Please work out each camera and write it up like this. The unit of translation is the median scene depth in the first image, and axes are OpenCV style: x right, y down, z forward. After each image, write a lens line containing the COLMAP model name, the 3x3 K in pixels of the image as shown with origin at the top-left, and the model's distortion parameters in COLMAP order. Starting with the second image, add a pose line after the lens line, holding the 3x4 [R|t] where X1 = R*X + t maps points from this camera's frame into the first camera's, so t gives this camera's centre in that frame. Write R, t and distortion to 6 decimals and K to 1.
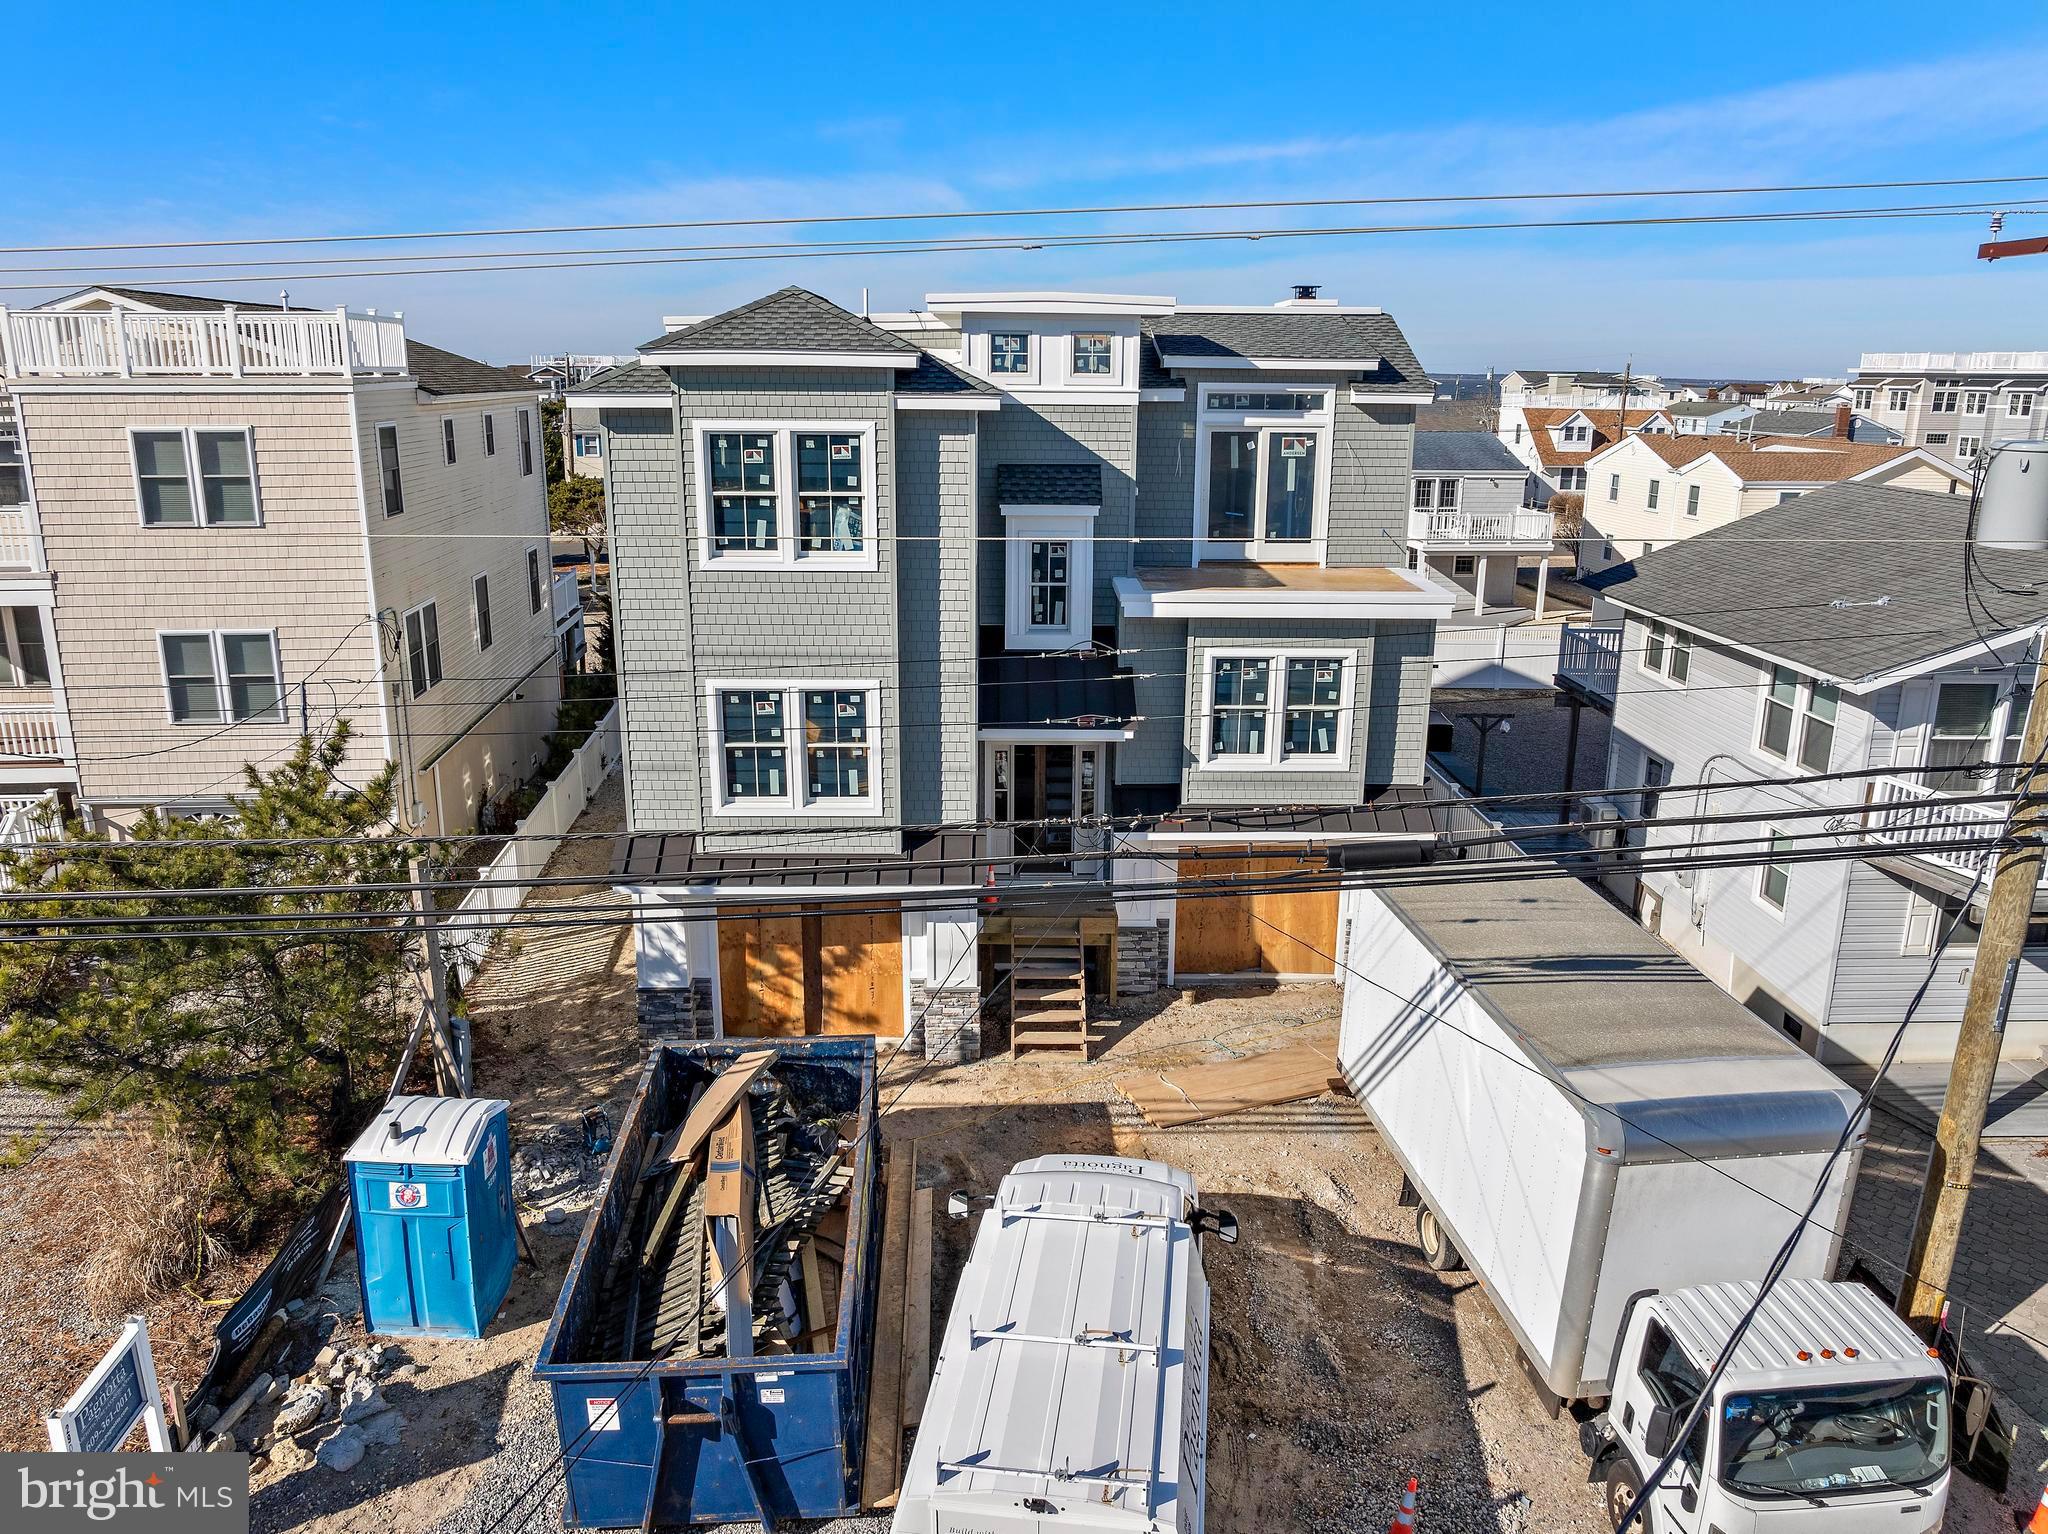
lens RADIAL K [[1447.2, 0, 1036.5], [0, 1447.2, 757.0], [0, 0, 1]] dist [-0.042439, 0.007056]
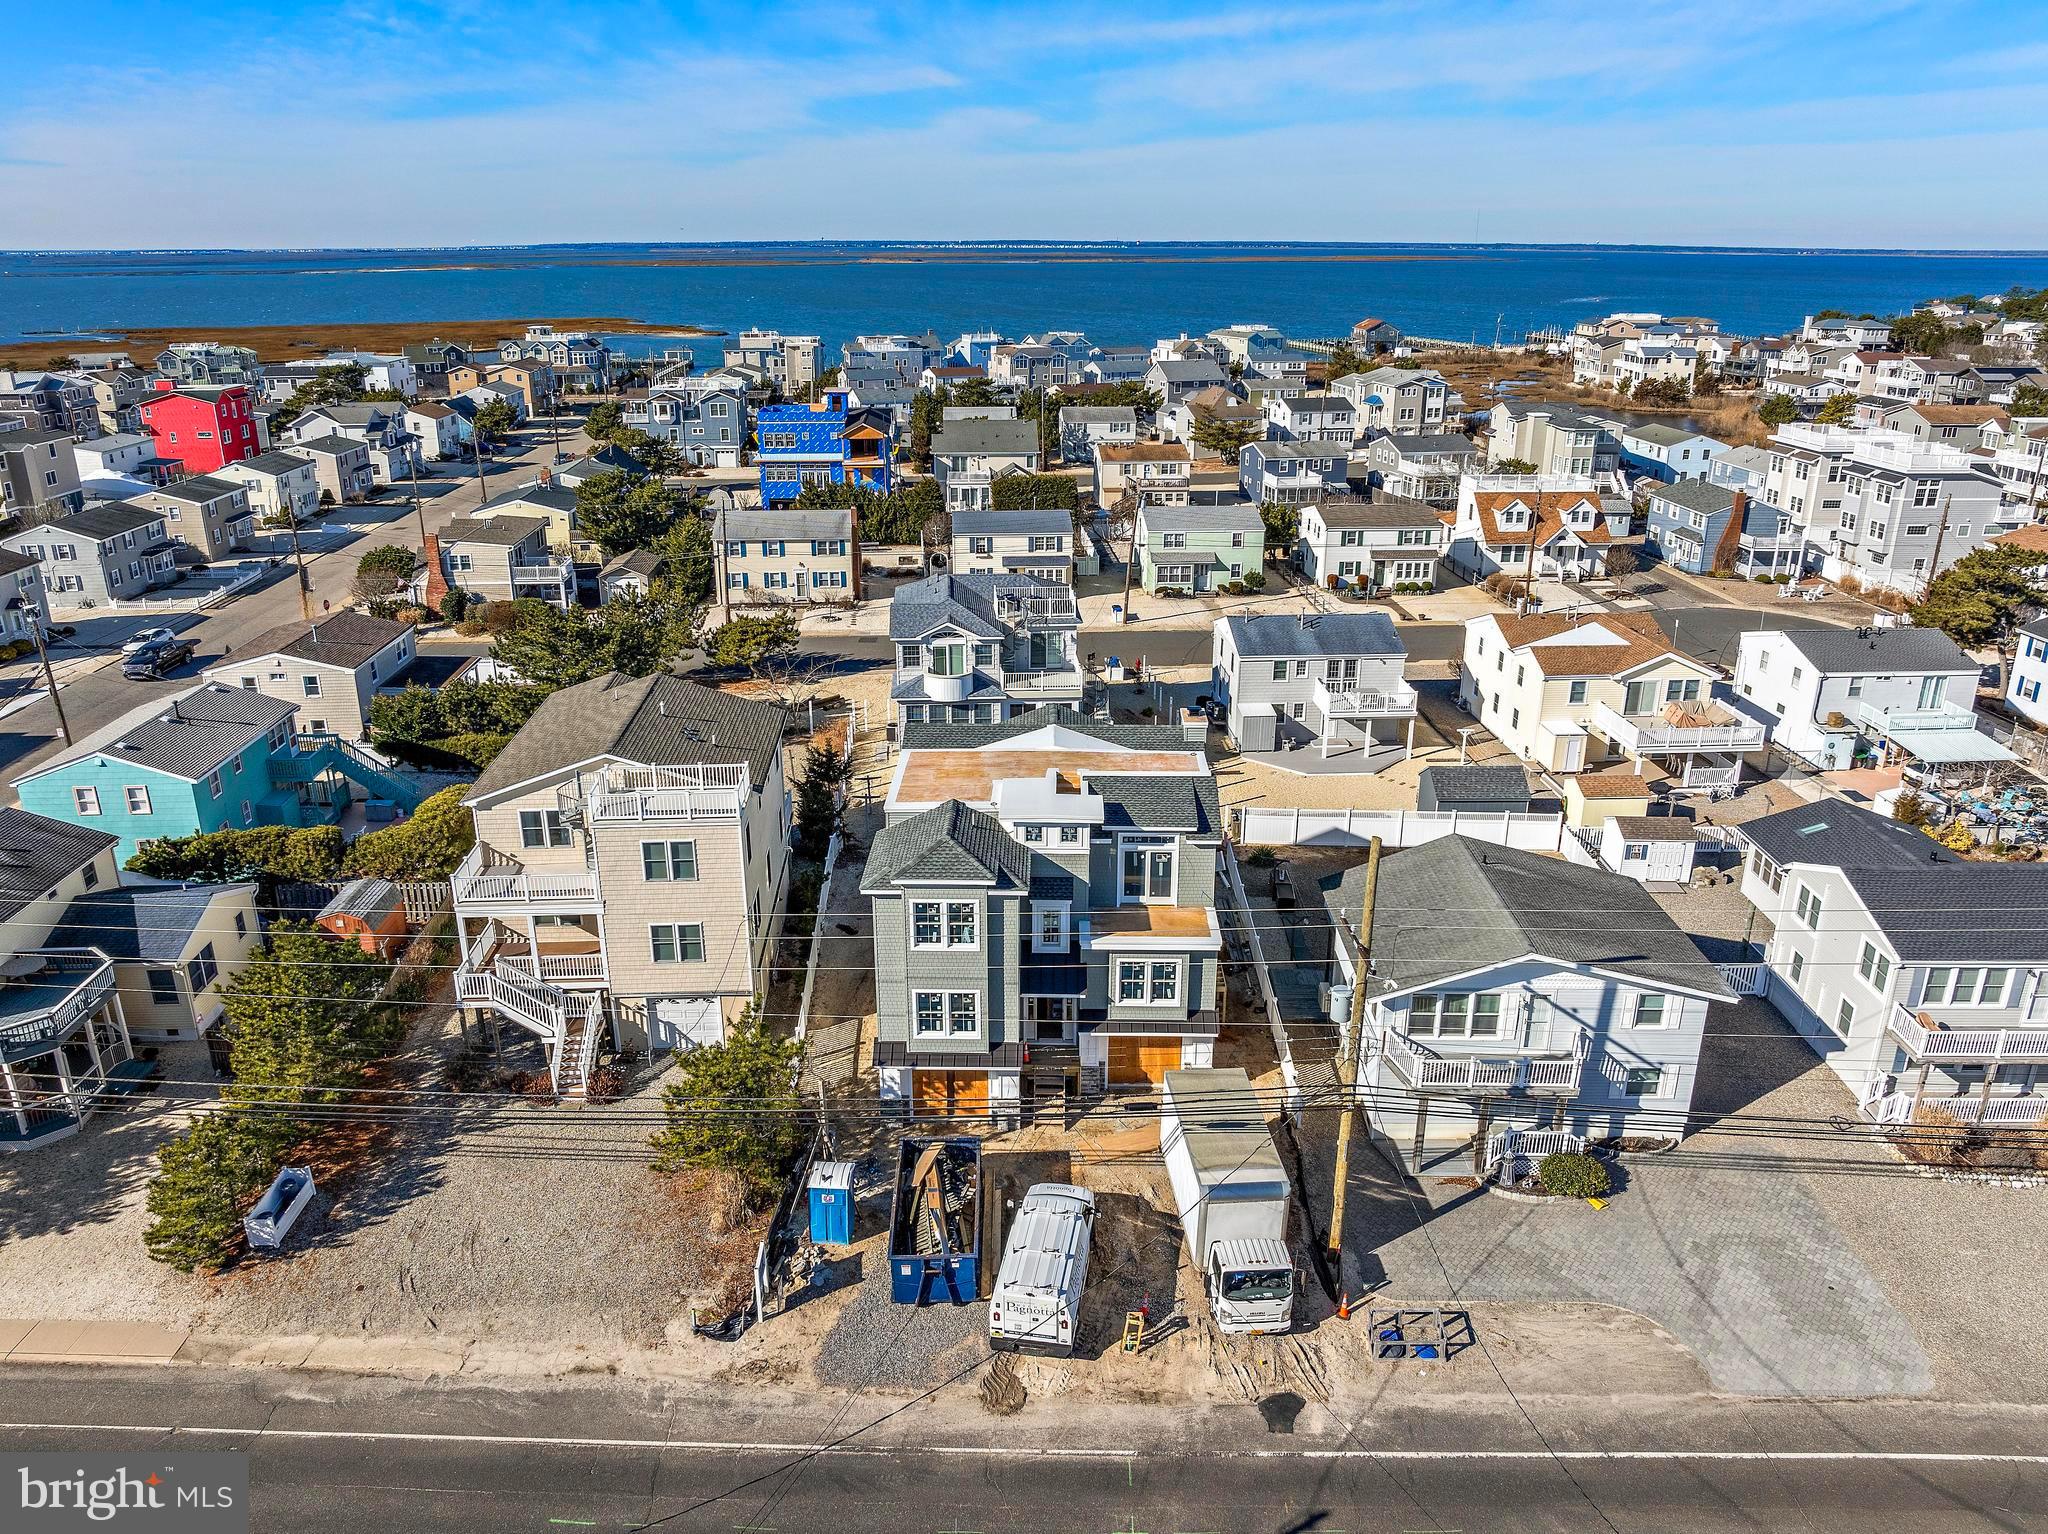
lens RADIAL K [[1447.2, 0, 1042.7], [0, 1447.2, 749.8], [0, 0, 1]] dist [-0.042439, 0.007056]
pose [[0.999305, 0.006967, -0.036626, 0.080544], [-0.004113, 0.996988, 0.077448, -0.598699], [0.037055, -0.077244, 0.996323, -1.326477]]
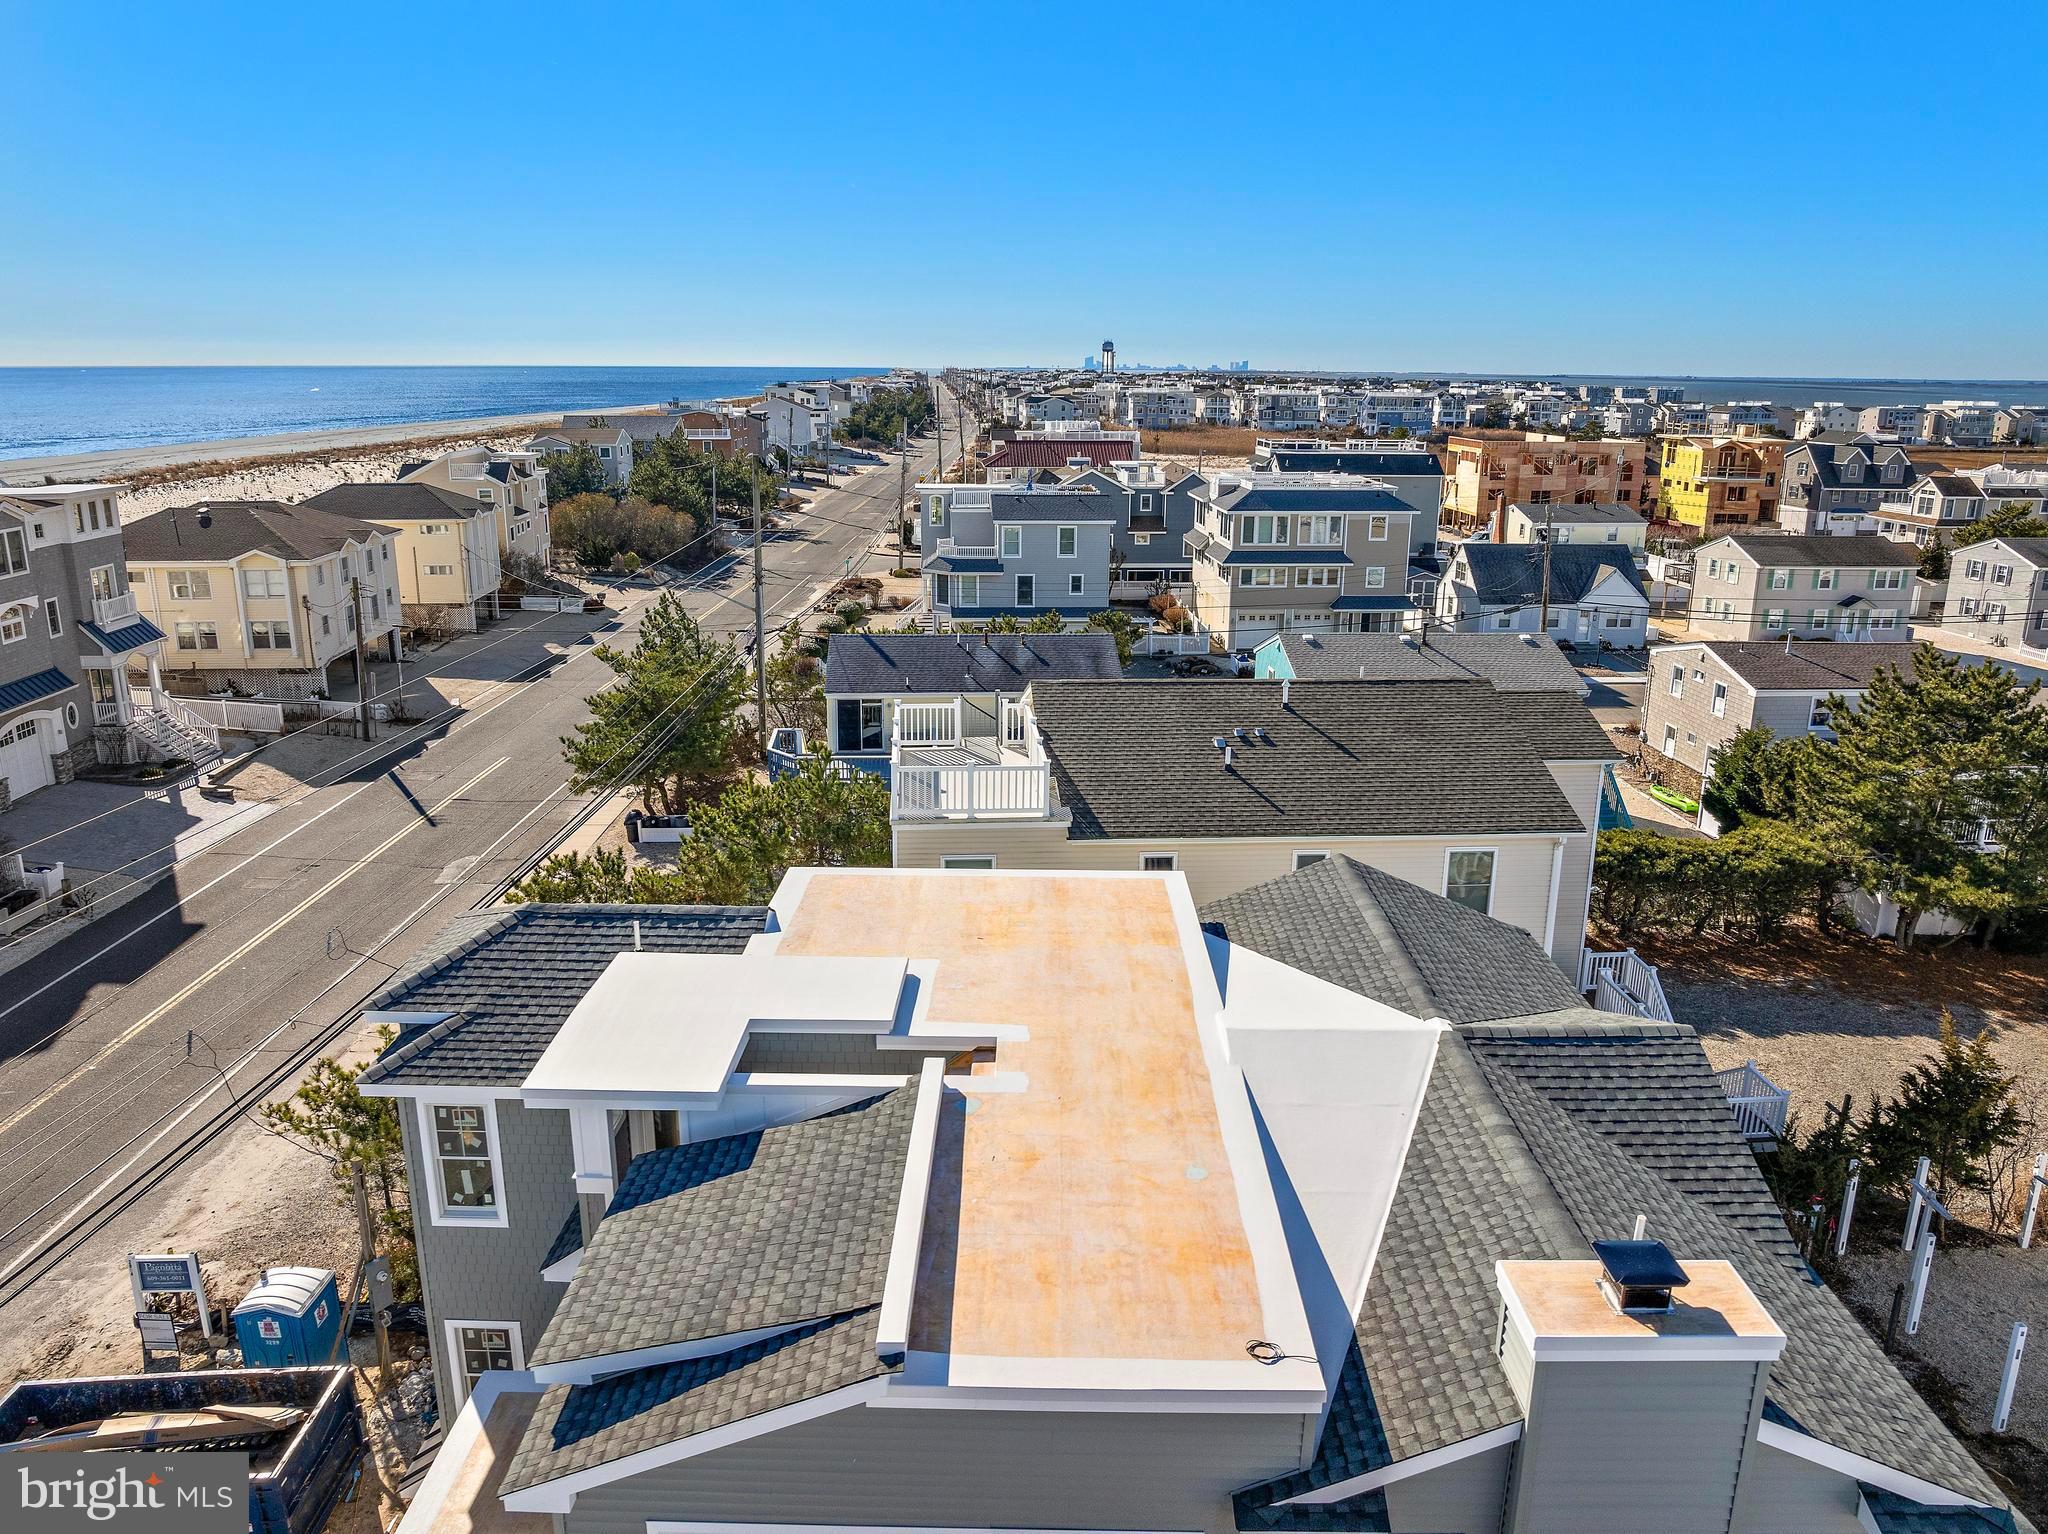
lens RADIAL K [[1447.2, 0, 1036.0], [0, 1447.2, 760.5], [0, 0, 1]] dist [-0.042439, 0.007056]
pose [[-0.032033, 0.253631, -0.966770, 0.723490], [-0.264513, 0.930628, 0.252914, -0.704678], [0.963850, 0.263825, 0.037278, 1.158576]]
